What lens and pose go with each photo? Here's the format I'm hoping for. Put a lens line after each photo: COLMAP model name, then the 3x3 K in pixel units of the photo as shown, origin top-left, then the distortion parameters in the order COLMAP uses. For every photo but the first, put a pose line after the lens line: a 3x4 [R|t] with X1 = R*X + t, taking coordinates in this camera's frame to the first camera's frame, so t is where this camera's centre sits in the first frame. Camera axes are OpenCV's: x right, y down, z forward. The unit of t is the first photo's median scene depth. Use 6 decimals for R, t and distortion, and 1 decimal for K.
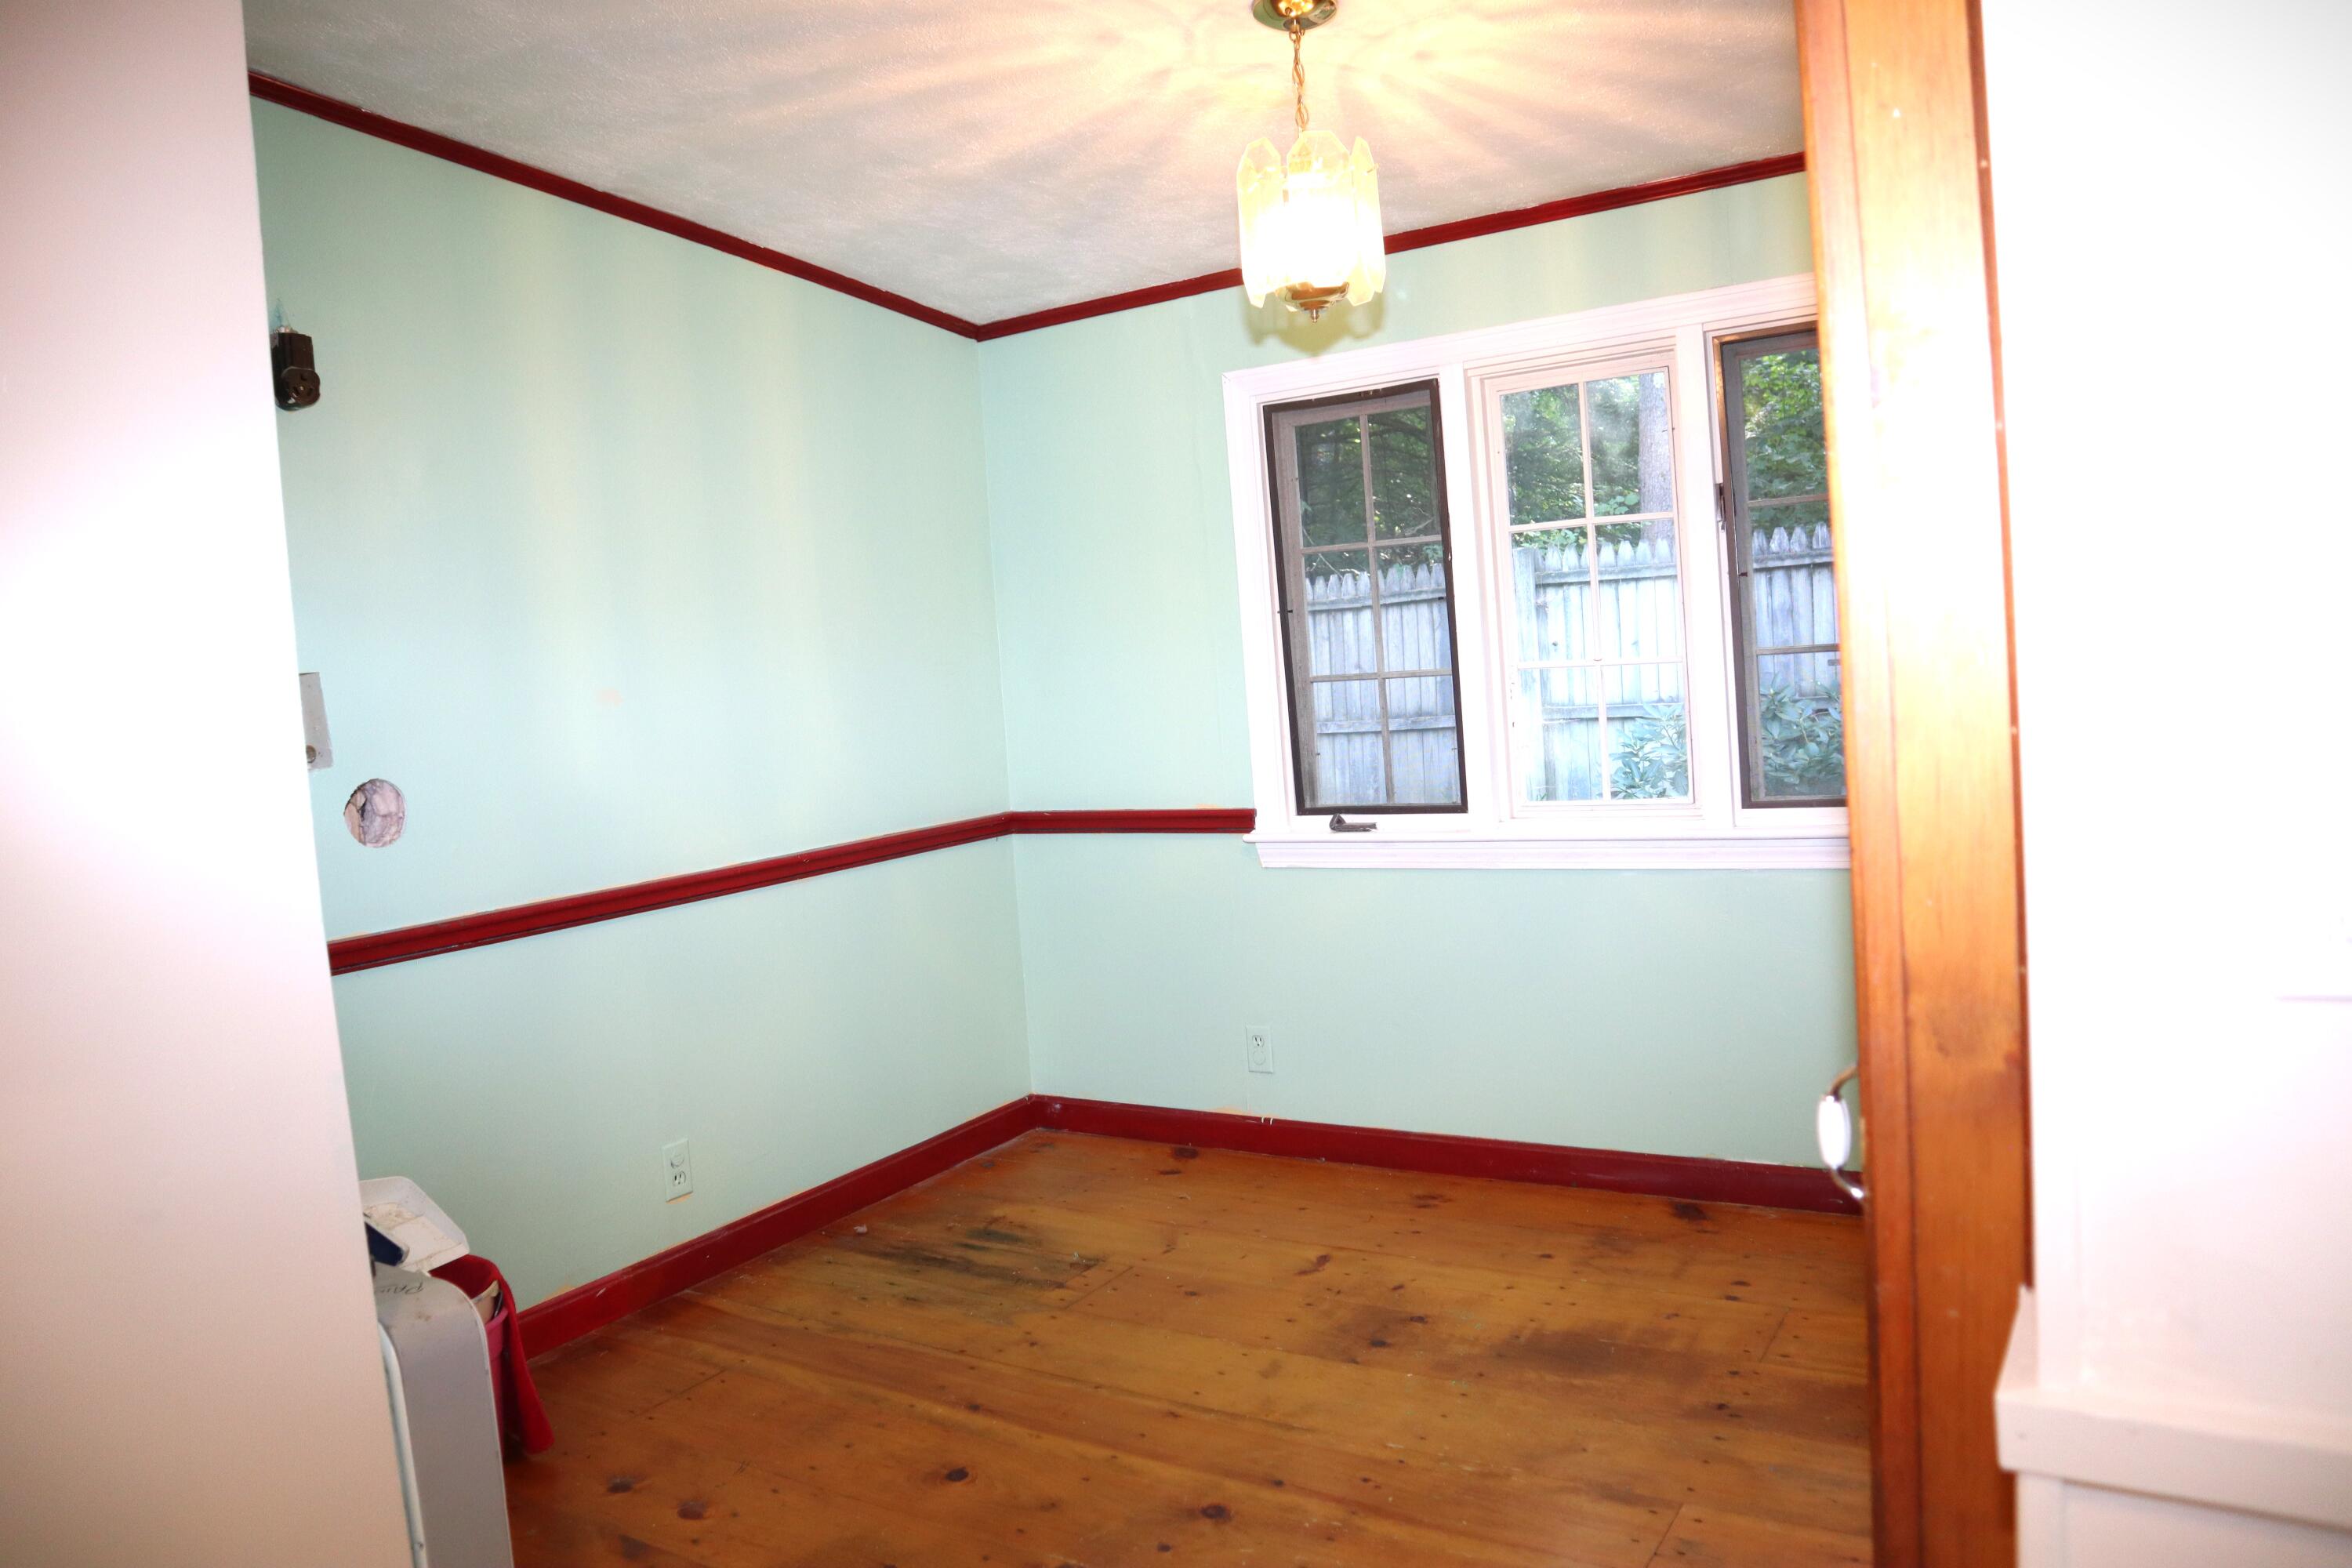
lens RADIAL K [[1630.8, 0, 1179.4], [0, 1630.8, 788.8], [0, 0, 1]] dist [-0.126922, 0.084223]
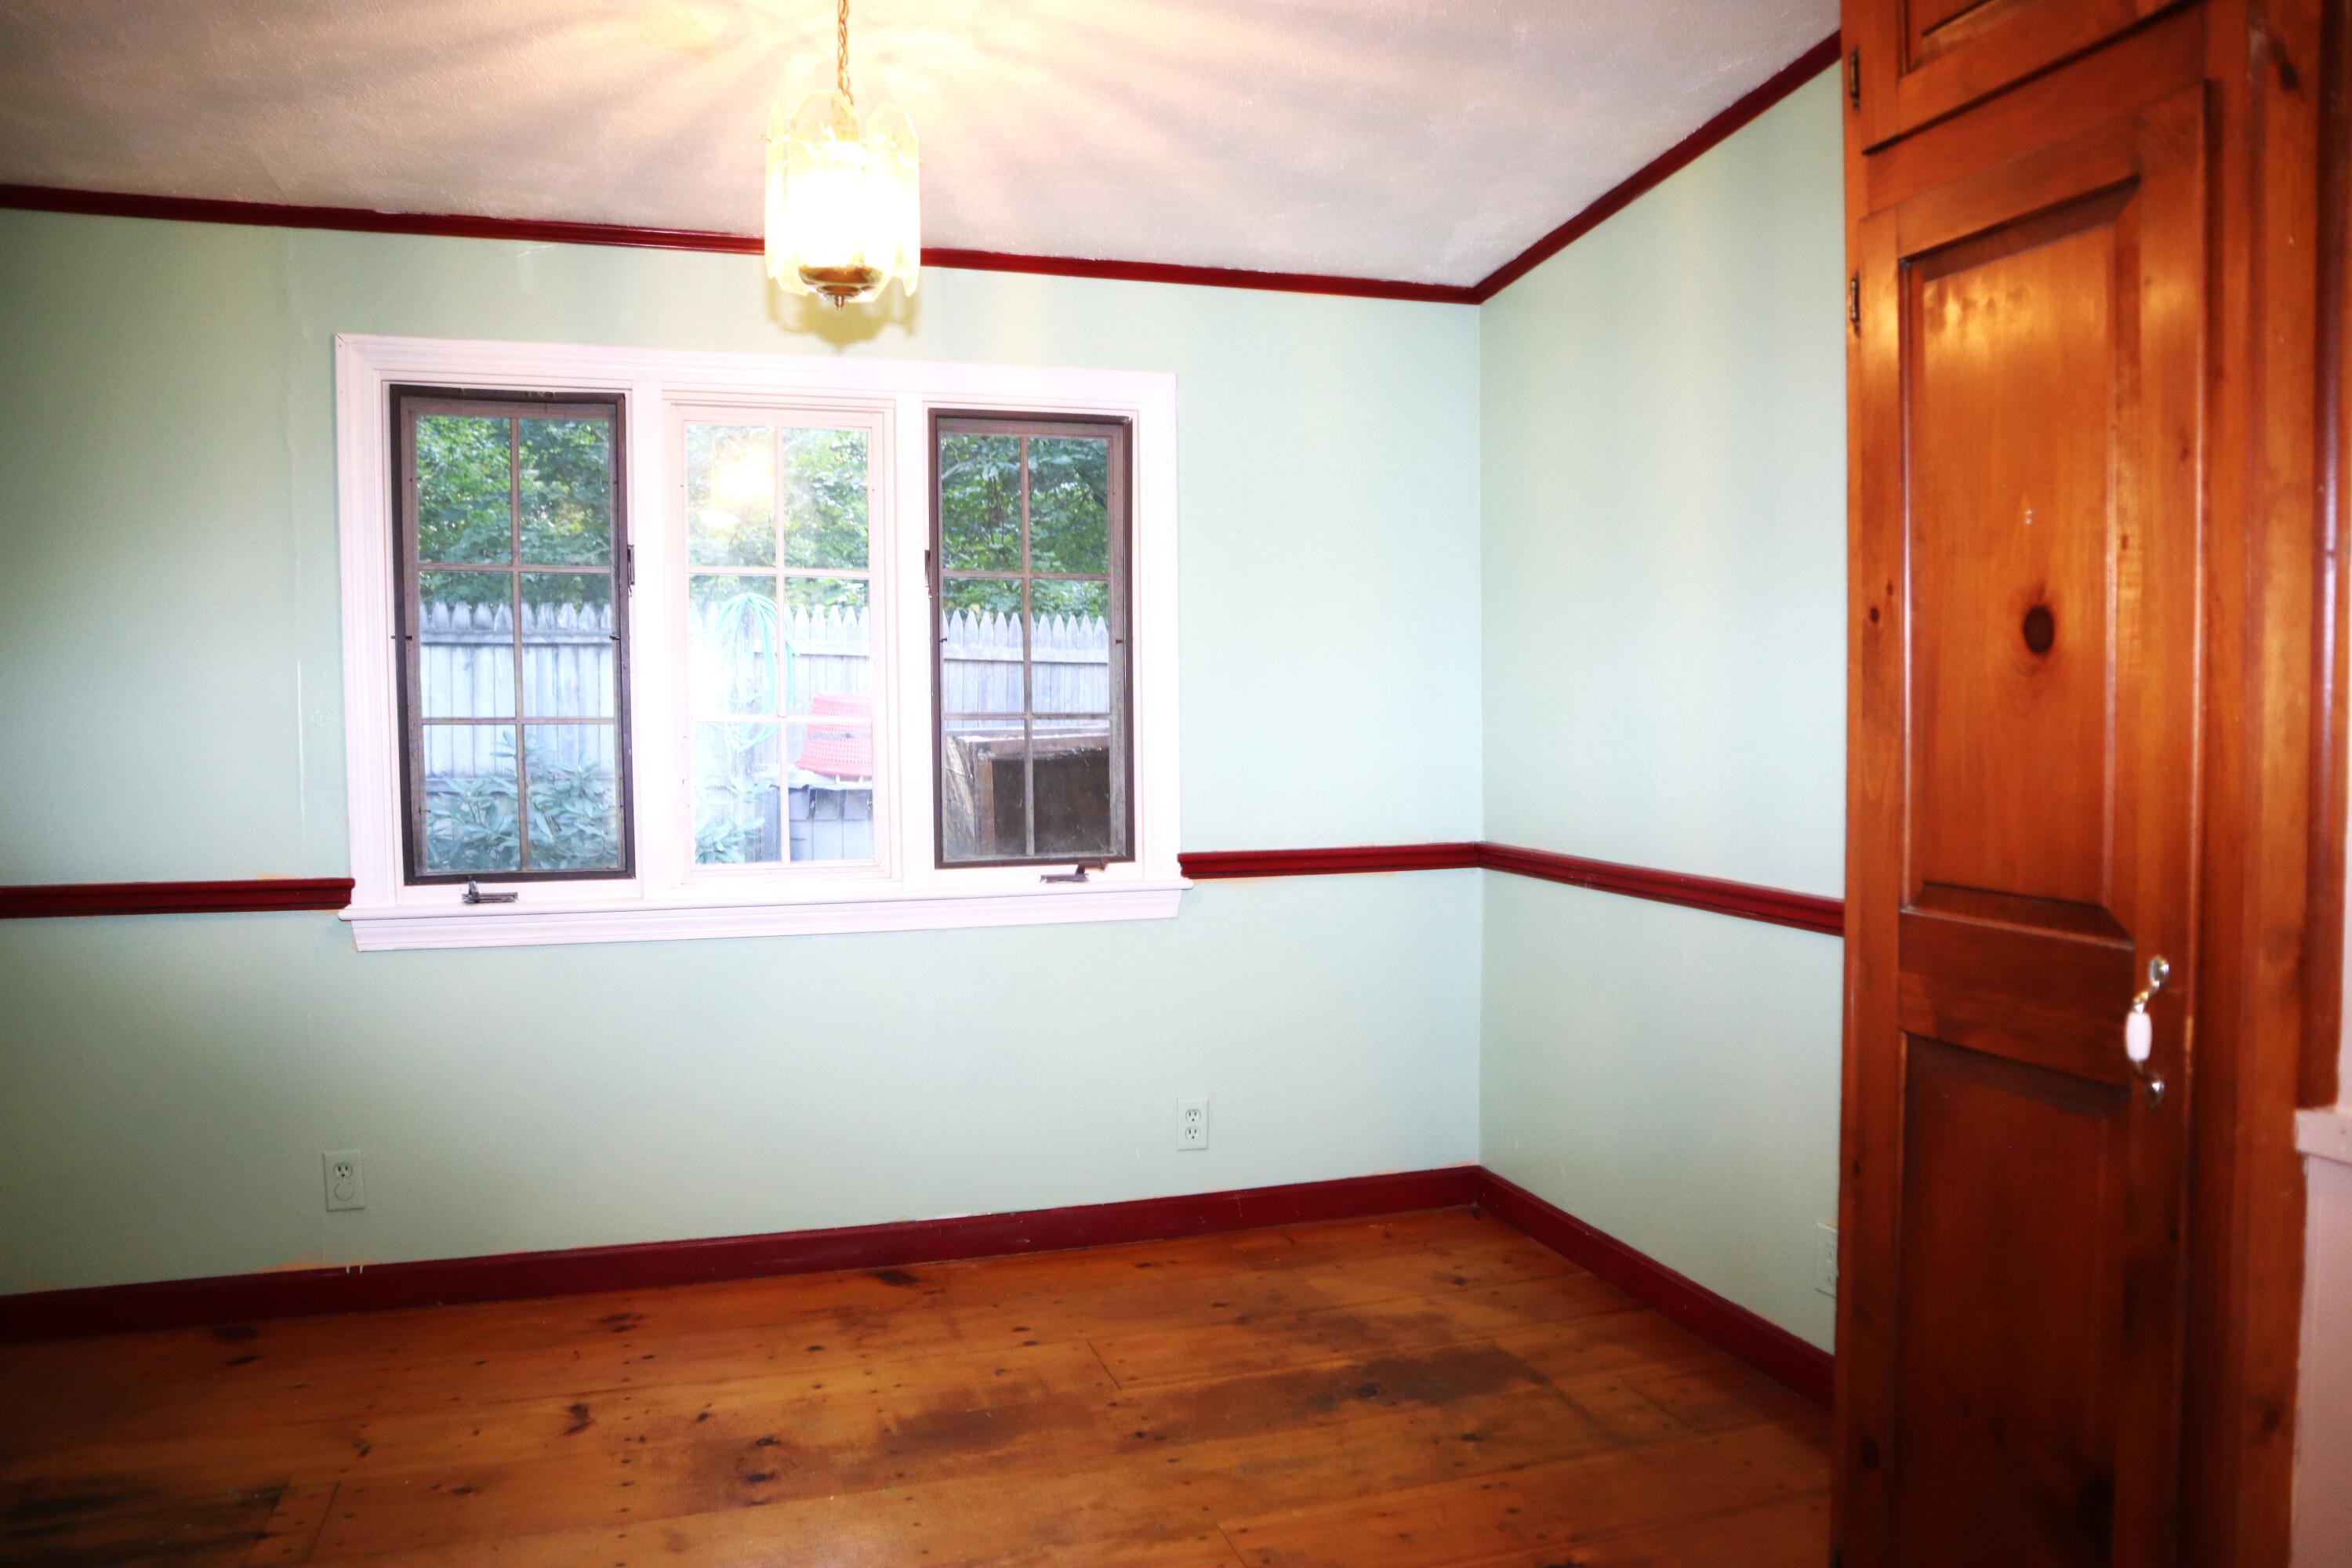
lens RADIAL K [[1630.8, 0, 1179.4], [0, 1630.8, 788.8], [0, 0, 1]] dist [-0.126922, 0.084223]
pose [[0.640396, 0.031224, 0.767410, -0.337198], [0.013601, 0.998556, -0.051978, 0.016791], [-0.767924, 0.043724, 0.639046, 0.216076]]
